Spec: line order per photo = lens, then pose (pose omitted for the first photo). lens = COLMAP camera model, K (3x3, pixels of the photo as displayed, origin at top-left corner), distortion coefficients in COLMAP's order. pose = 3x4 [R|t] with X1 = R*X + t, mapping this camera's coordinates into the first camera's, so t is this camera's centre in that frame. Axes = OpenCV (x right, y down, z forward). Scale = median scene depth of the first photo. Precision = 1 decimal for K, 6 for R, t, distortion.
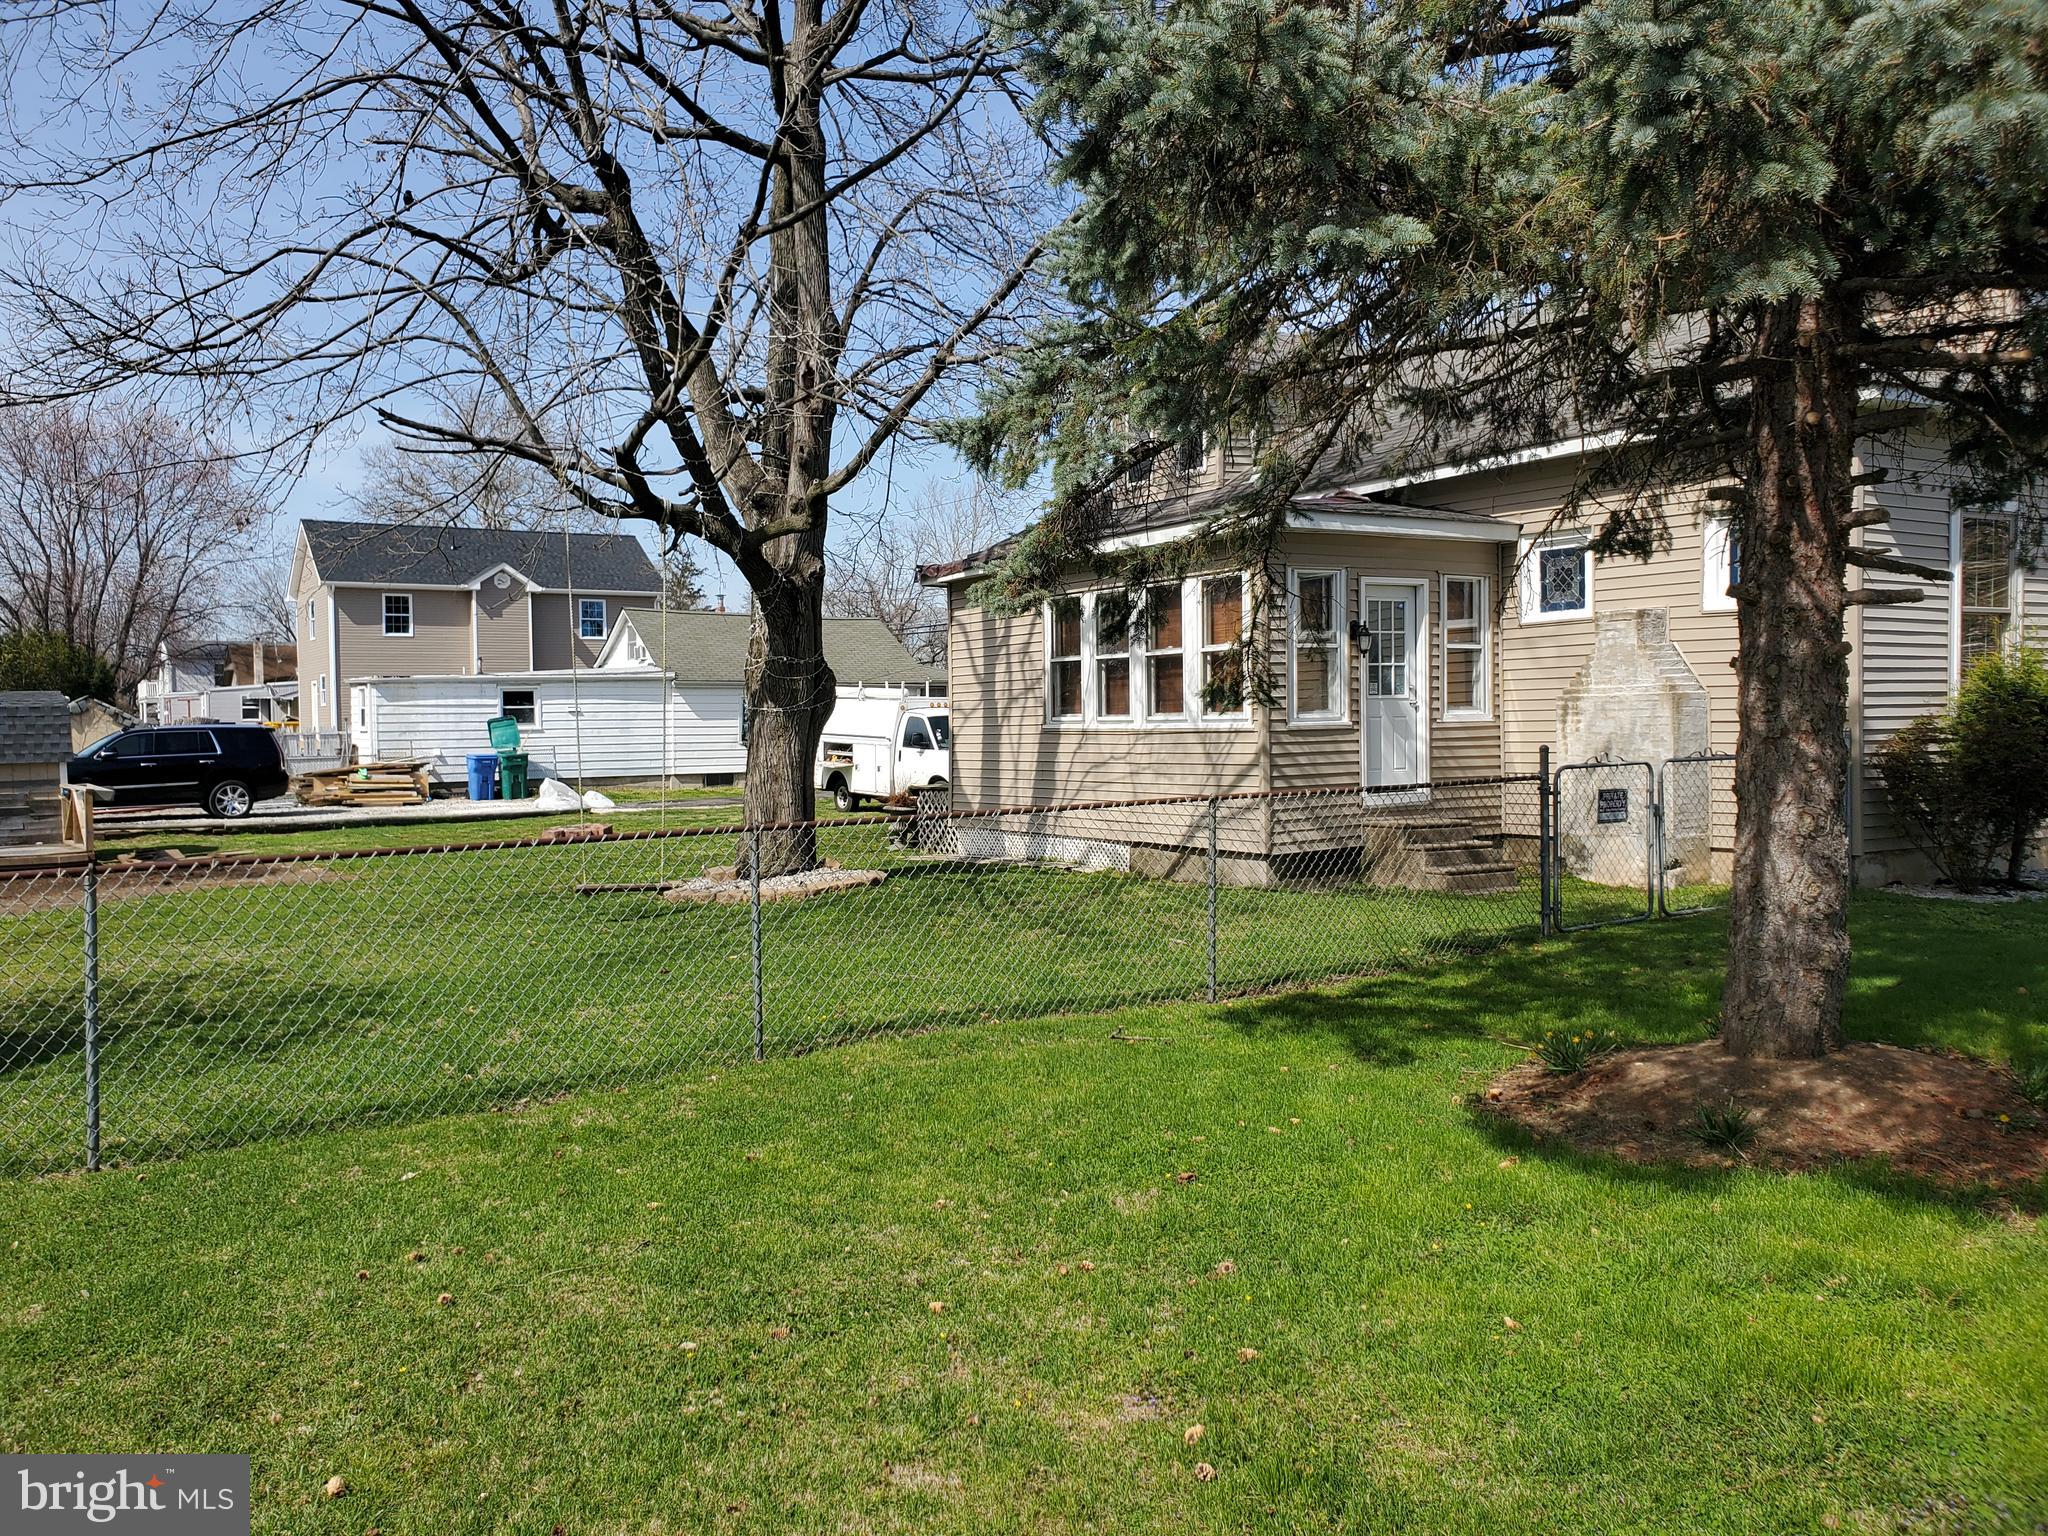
lens RADIAL K [[1576.0, 0, 1024.1], [0, 1576.0, 777.8], [0, 0, 1]] dist [0.006419, 0.011052]
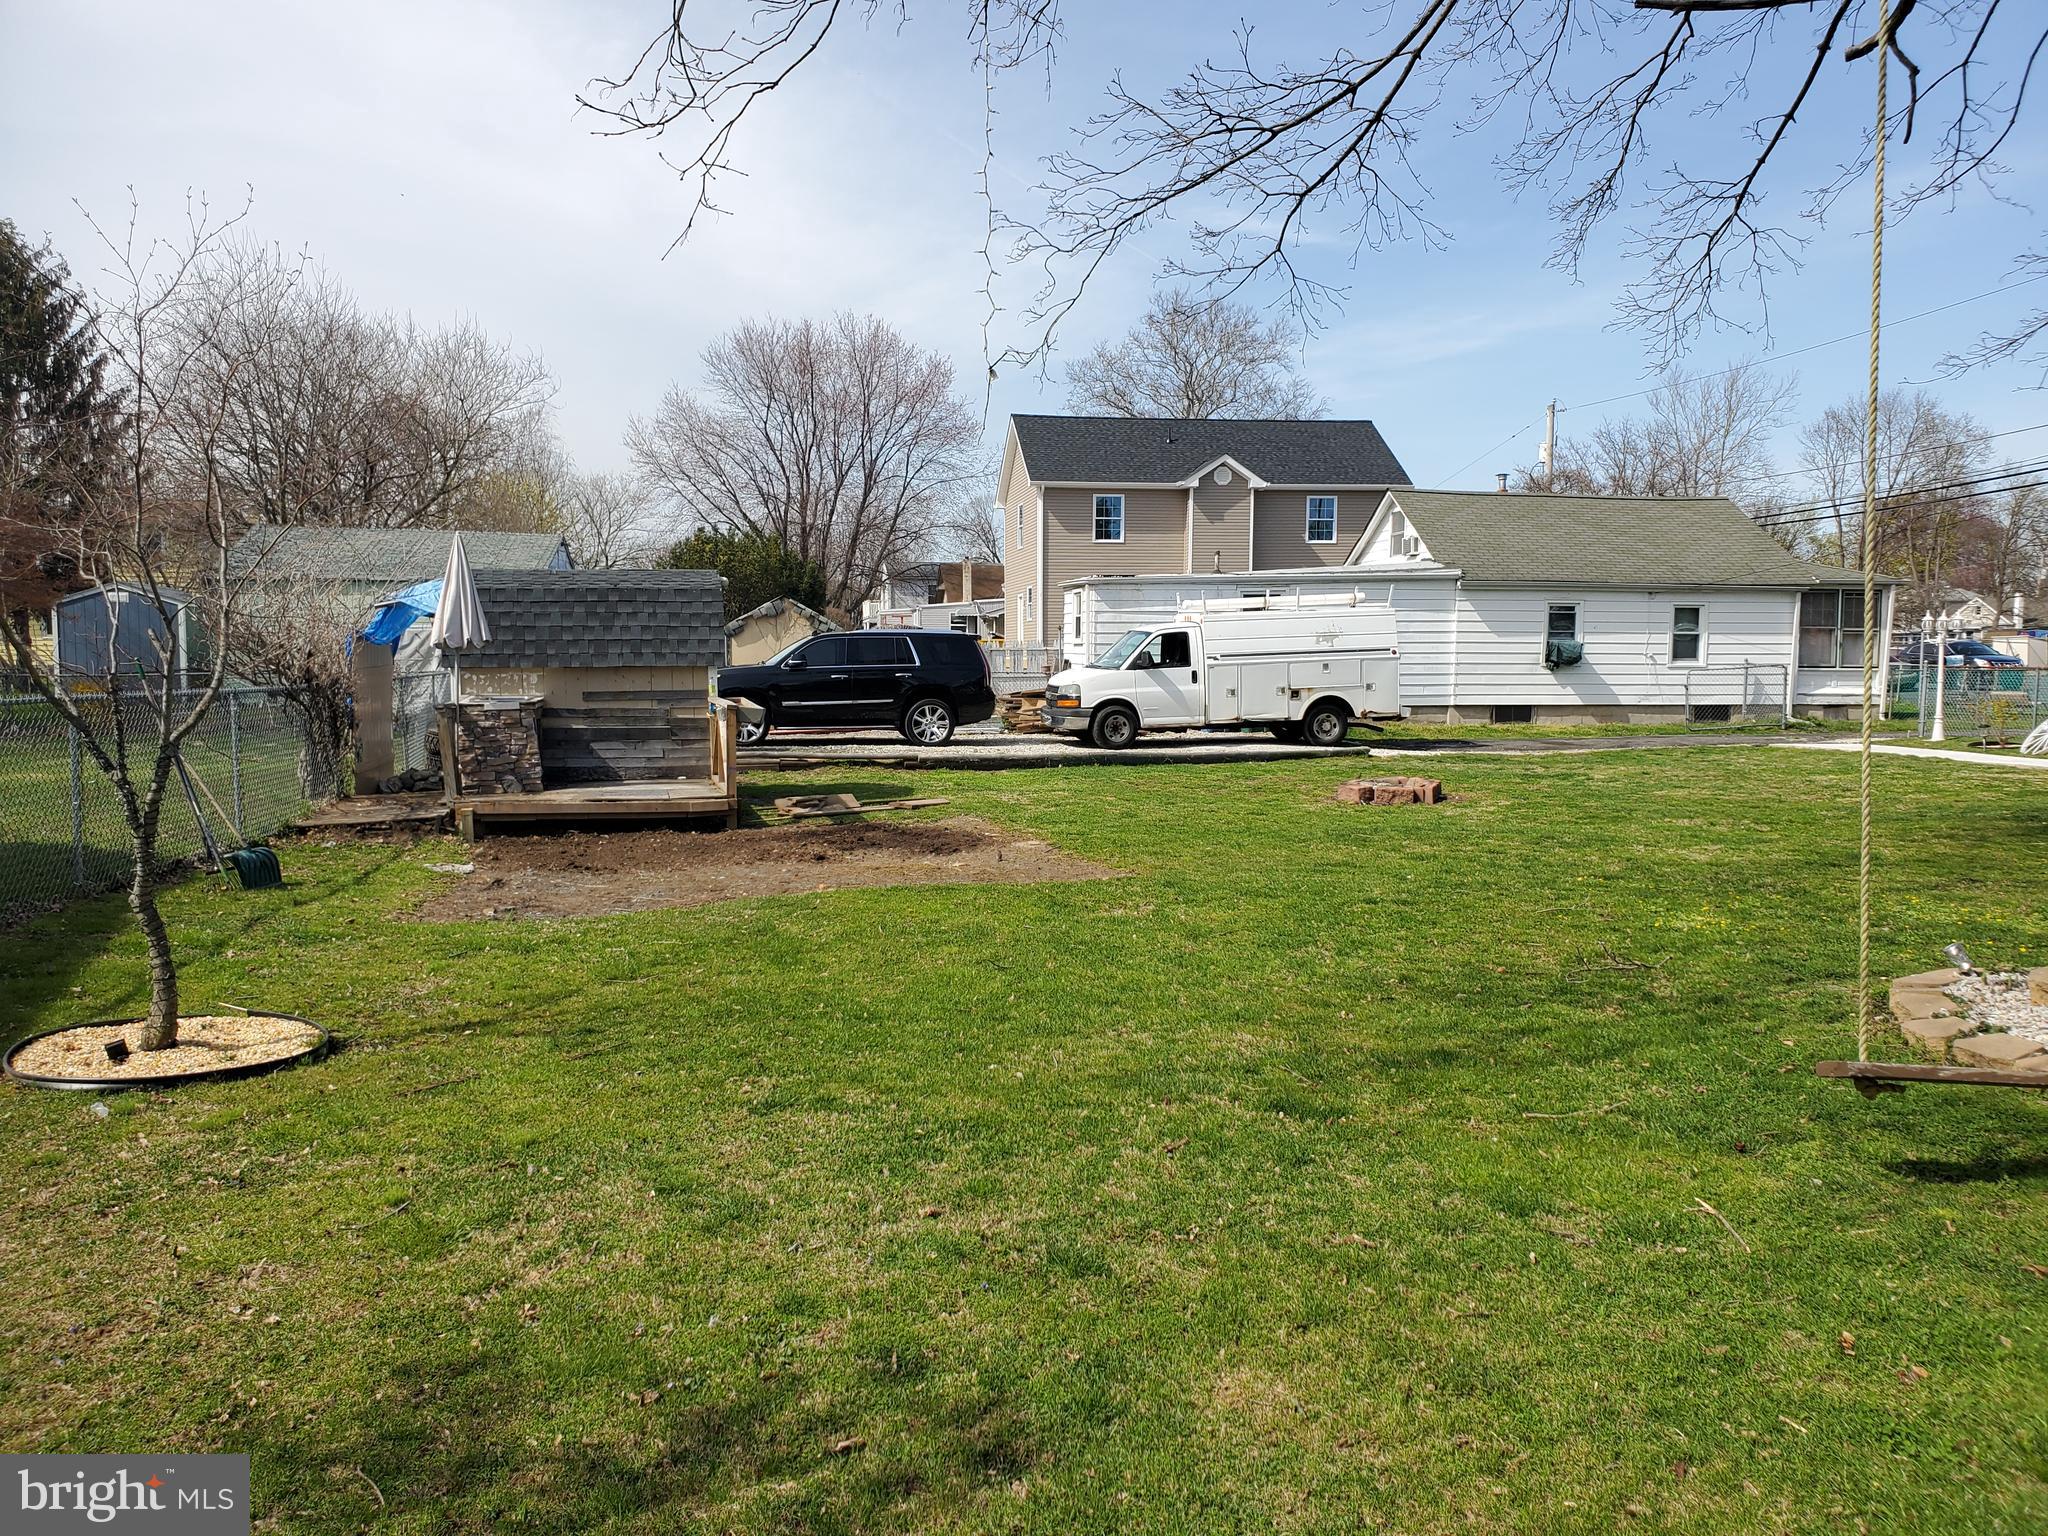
lens RADIAL K [[1576.0, 0, 1023.4], [0, 1576.0, 765.9], [0, 0, 1]] dist [0.006419, 0.011052]
pose [[0.914660, 0.041003, -0.402139, -0.077990], [-0.026533, 0.998787, 0.041489, 0.000799], [0.403352, -0.027278, 0.914638, 0.164659]]
